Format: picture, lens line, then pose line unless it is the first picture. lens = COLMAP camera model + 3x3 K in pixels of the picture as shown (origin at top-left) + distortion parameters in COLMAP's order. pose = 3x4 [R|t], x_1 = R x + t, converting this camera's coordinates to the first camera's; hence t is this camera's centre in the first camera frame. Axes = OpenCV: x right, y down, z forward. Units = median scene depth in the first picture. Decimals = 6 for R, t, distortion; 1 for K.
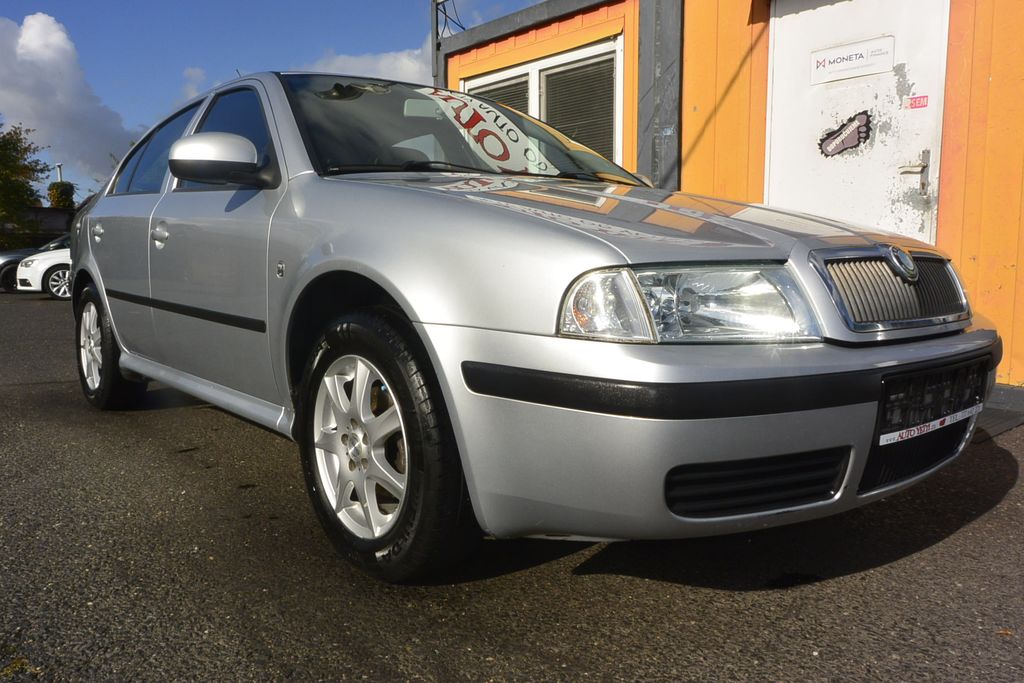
lens RADIAL K [[777.3, 0, 504.1], [0, 777.3, 340.5], [0, 0, 1]] dist [0.001909, 0.004404]
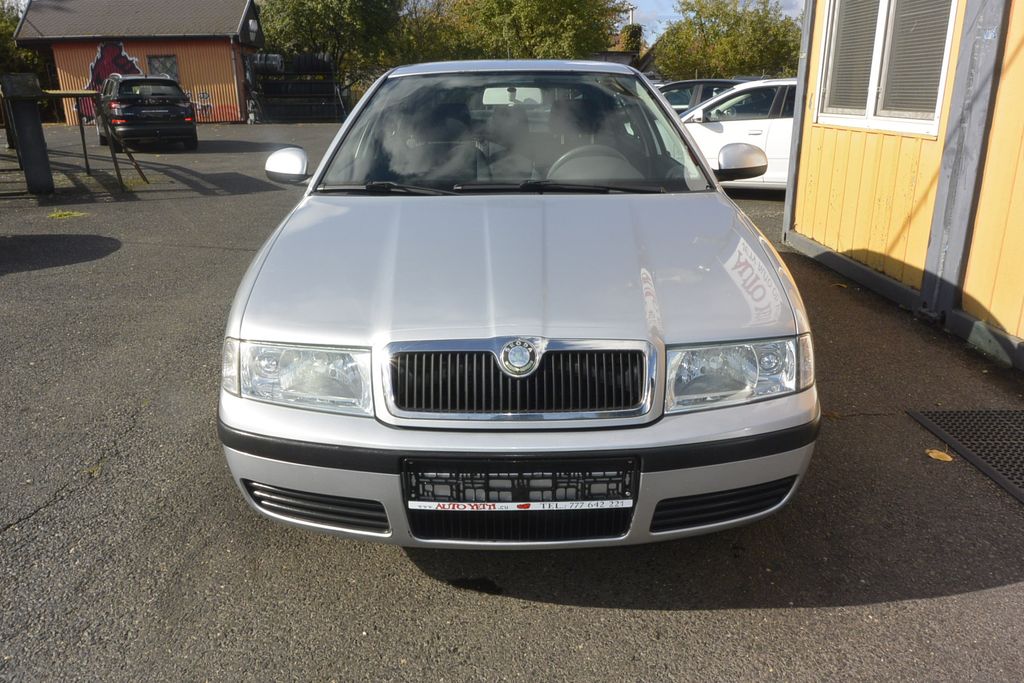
lens RADIAL K [[780.4, 0, 503.7], [0, 780.4, 341.0], [0, 0, 1]] dist [0.003038, 0.000140]
pose [[0.762459, 0.193244, -0.617505, 0.520408], [-0.059276, 0.971207, 0.230743, -0.167070], [0.644316, -0.139329, 0.751960, 0.076454]]
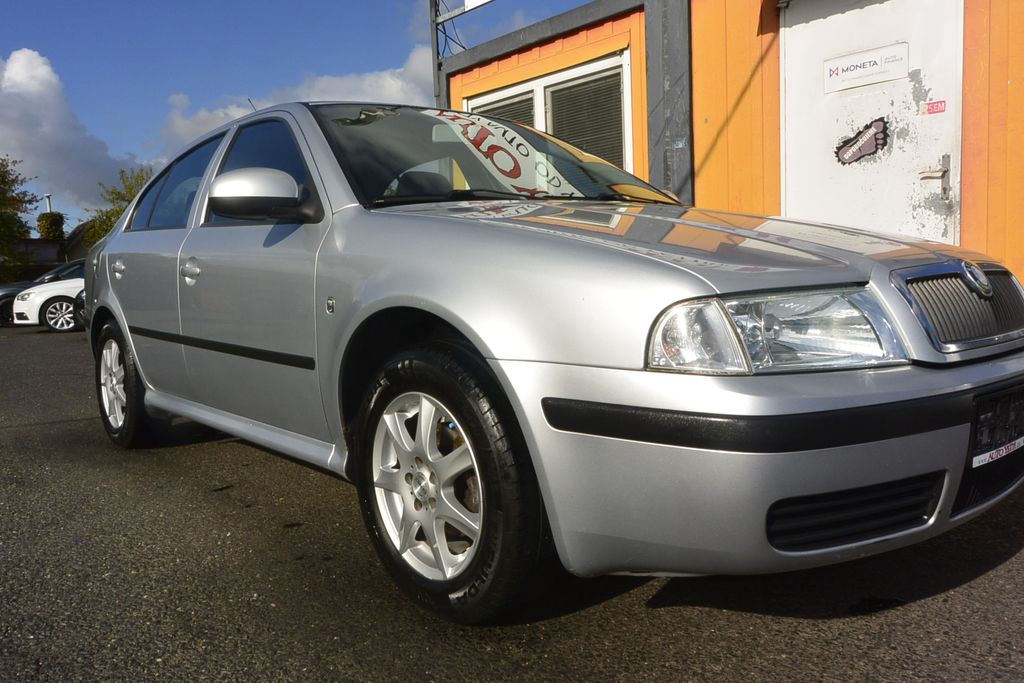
lens RADIAL K [[780.4, 0, 503.7], [0, 780.4, 341.0], [0, 0, 1]] dist [0.003038, 0.000140]
pose [[0.999255, -0.037861, 0.007422, -0.042577], [0.037980, 0.999142, -0.016536, -0.012026], [-0.006789, 0.016806, 0.999836, 0.007707]]
